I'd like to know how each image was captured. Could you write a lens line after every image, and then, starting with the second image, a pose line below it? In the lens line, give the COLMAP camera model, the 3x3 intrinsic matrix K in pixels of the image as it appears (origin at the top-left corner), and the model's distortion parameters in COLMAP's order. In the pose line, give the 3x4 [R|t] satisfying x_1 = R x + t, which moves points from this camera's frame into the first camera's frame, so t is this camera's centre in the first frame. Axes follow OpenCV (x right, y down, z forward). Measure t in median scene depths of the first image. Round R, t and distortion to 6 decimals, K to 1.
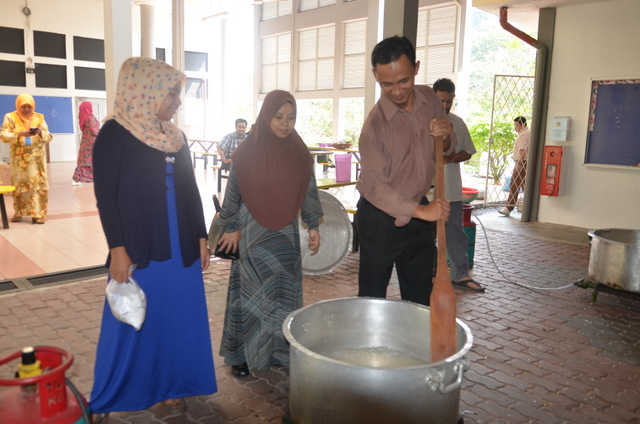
lens RADIAL K [[525.9, 0, 320.0], [0, 525.9, 212.0], [0, 0, 1]] dist [-0.022658, -0.013561]
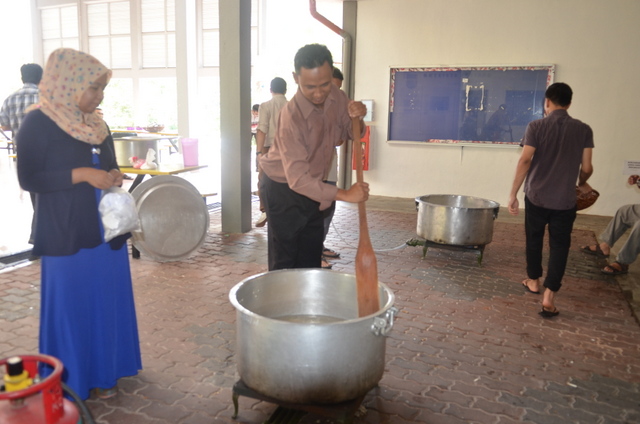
lens RADIAL K [[525.9, 0, 320.0], [0, 525.9, 212.0], [0, 0, 1]] dist [-0.022658, -0.013561]
pose [[0.922501, -0.077765, 0.378079, -0.085503], [0.063495, 0.996725, 0.050084, -0.003647], [-0.380735, -0.022196, 0.924418, -0.017499]]
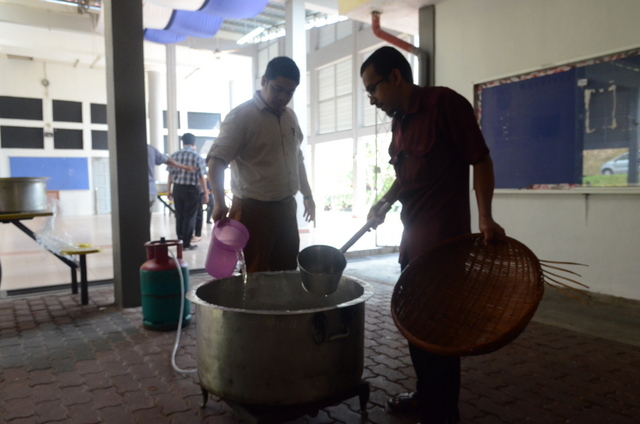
lens RADIAL K [[476.1, 0, 320.0], [0, 476.1, 212.0], [0, 0, 1]] dist [-0.003825, -0.003379]
pose [[0.985360, -0.029187, -0.167970, 0.422629], [0.011455, 0.994344, -0.105584, 0.013741], [0.170102, 0.102114, 0.980121, 0.284020]]
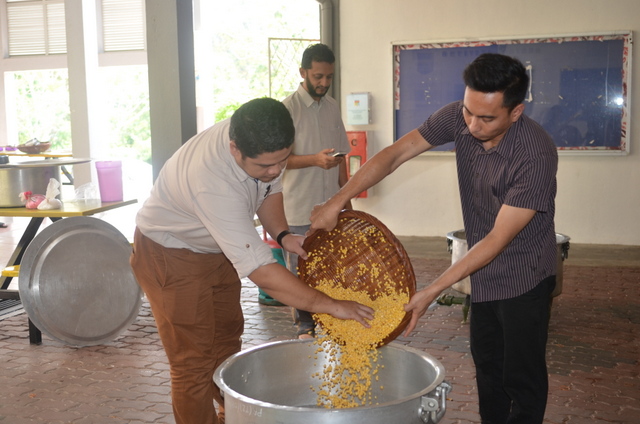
lens RADIAL K [[821.5, 0, 320.0], [0, 821.5, 212.0], [0, 0, 1]] dist [-0.013289, 0.017027]
pose [[0.899638, -0.093011, 0.426616, -0.122832], [0.108207, 0.994062, -0.011460, -0.003074], [-0.423017, 0.056473, 0.904360, -0.045764]]
